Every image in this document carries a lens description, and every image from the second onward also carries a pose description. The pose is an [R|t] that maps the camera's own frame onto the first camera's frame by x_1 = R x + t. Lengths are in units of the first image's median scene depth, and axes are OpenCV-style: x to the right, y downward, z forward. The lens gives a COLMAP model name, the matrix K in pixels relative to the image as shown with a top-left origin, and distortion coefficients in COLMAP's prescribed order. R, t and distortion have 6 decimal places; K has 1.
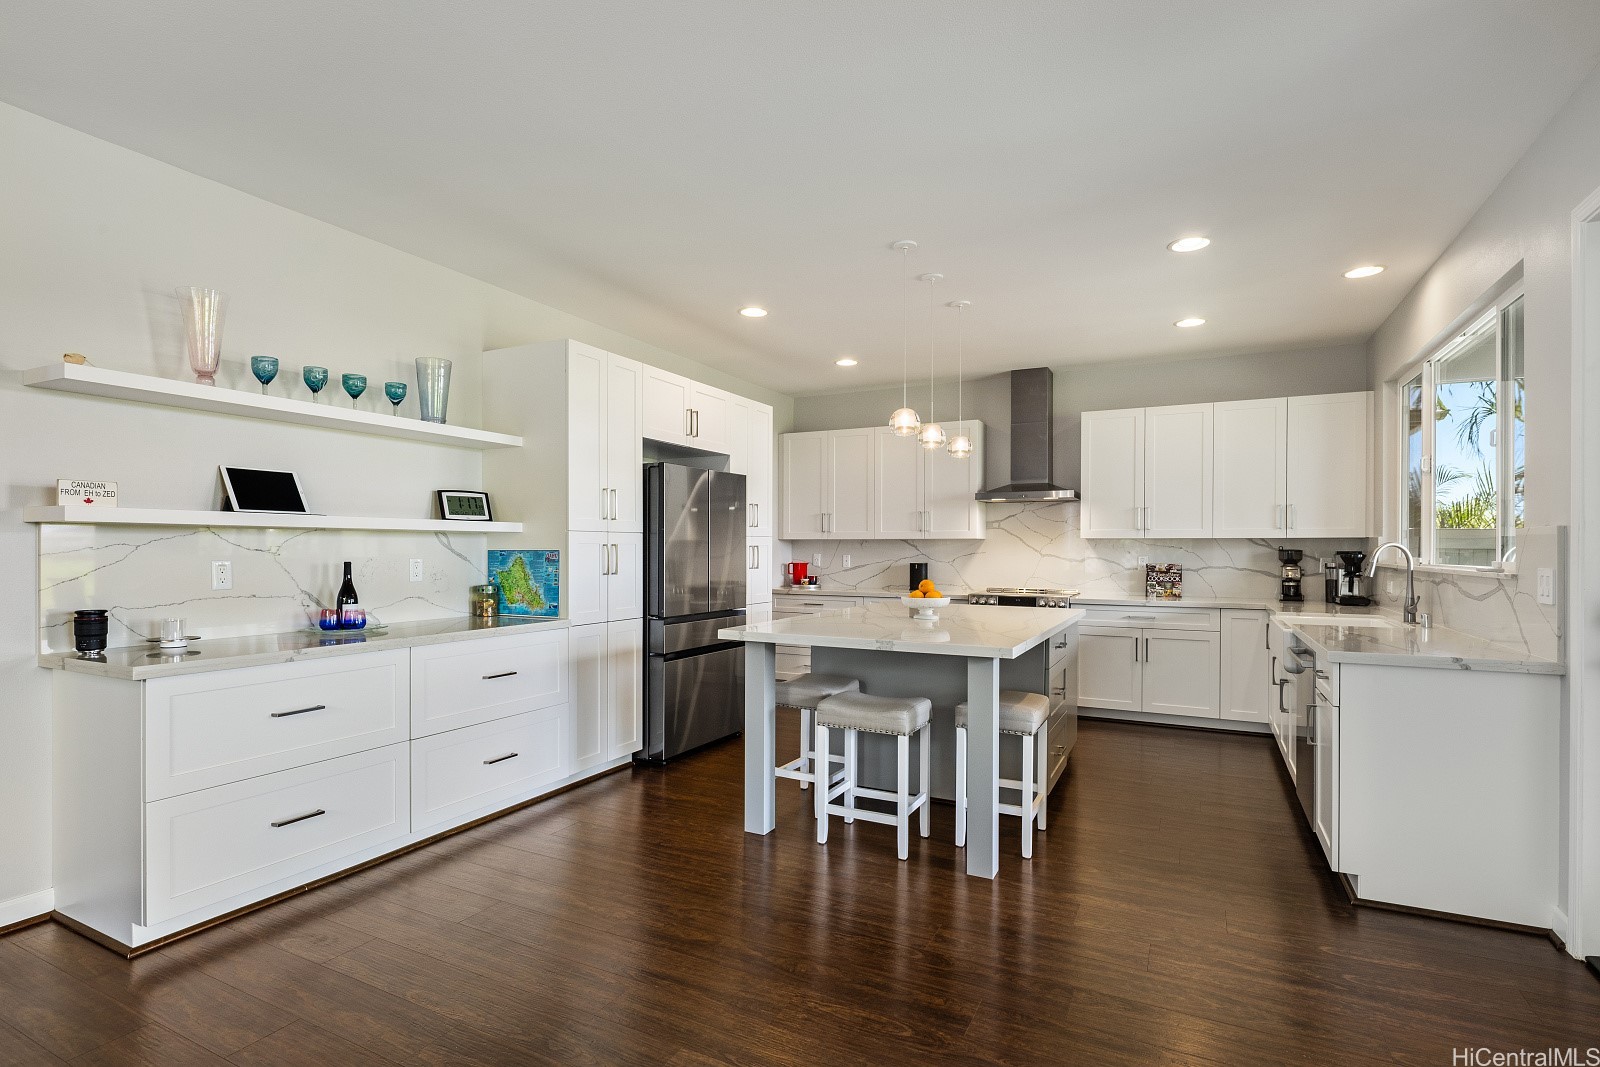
lens RADIAL K [[792.5, 0, 794.8], [0, 792.5, 542.2], [0, 0, 1]] dist [0.002404, -0.000270]
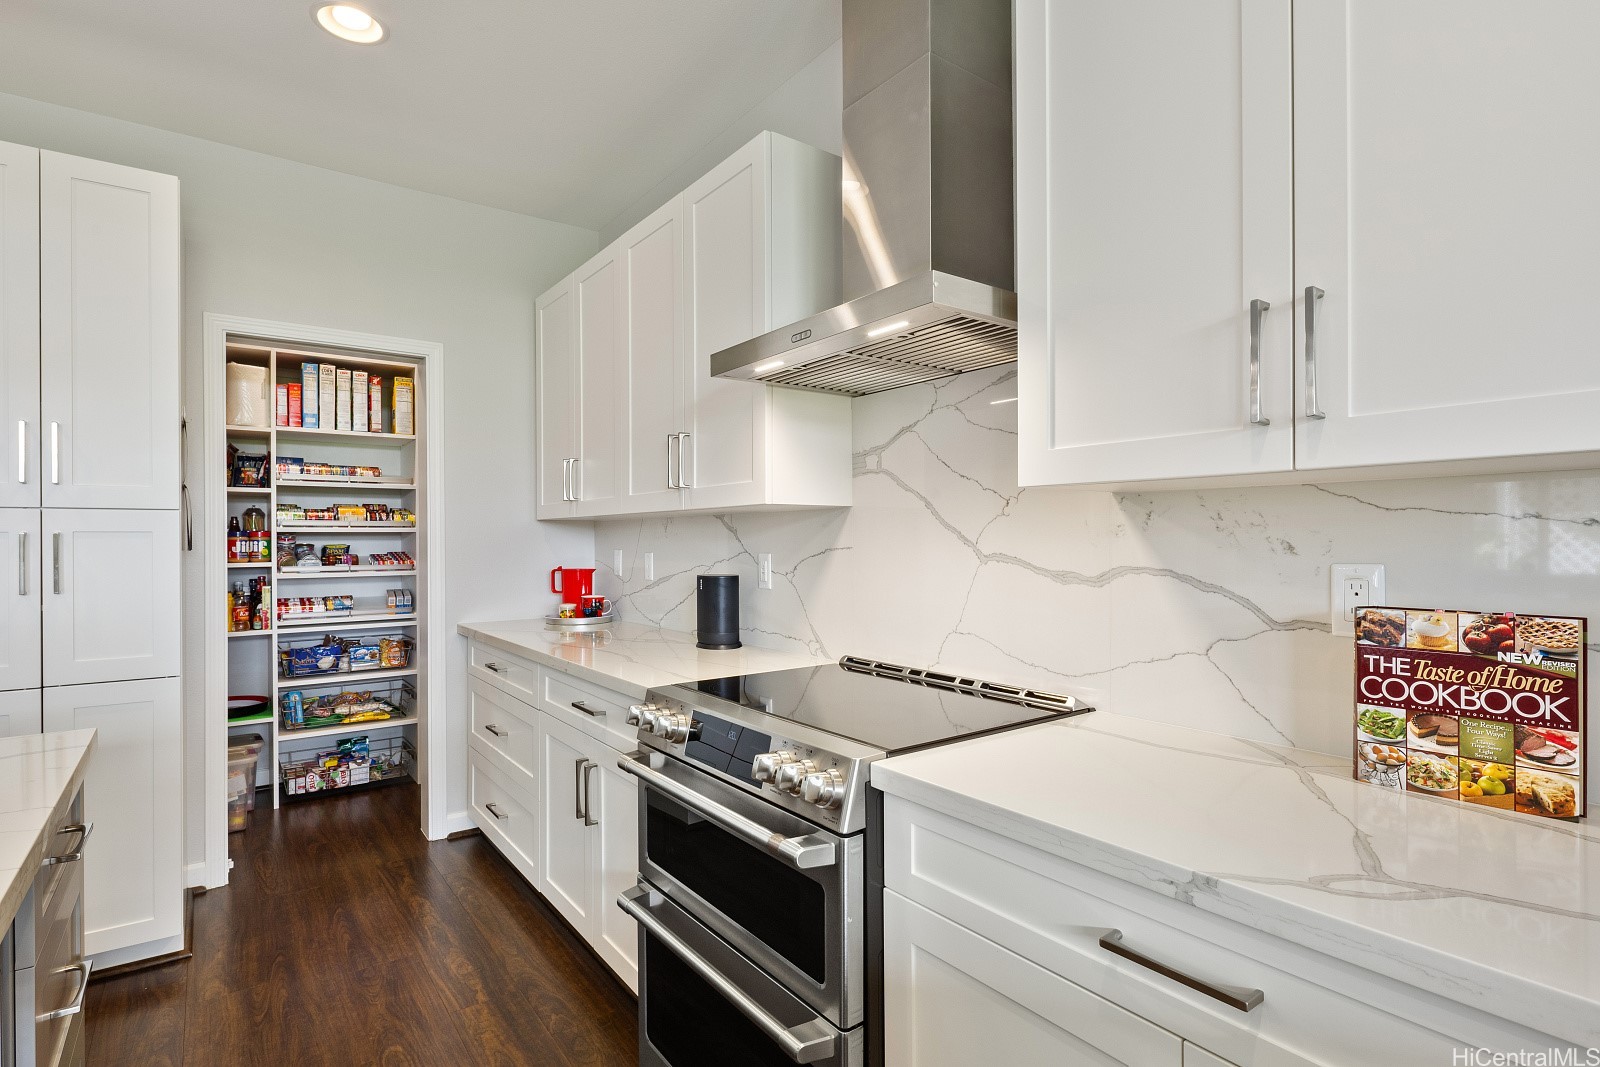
lens RADIAL K [[792.5, 0, 803.1], [0, 792.5, 535.7], [0, 0, 1]] dist [0.002404, -0.000270]
pose [[0.898879, -0.008360, -0.438118, 0.373786], [0.010060, 0.999948, 0.001560, 0.007755], [0.438082, -0.005810, 0.898916, 0.705146]]
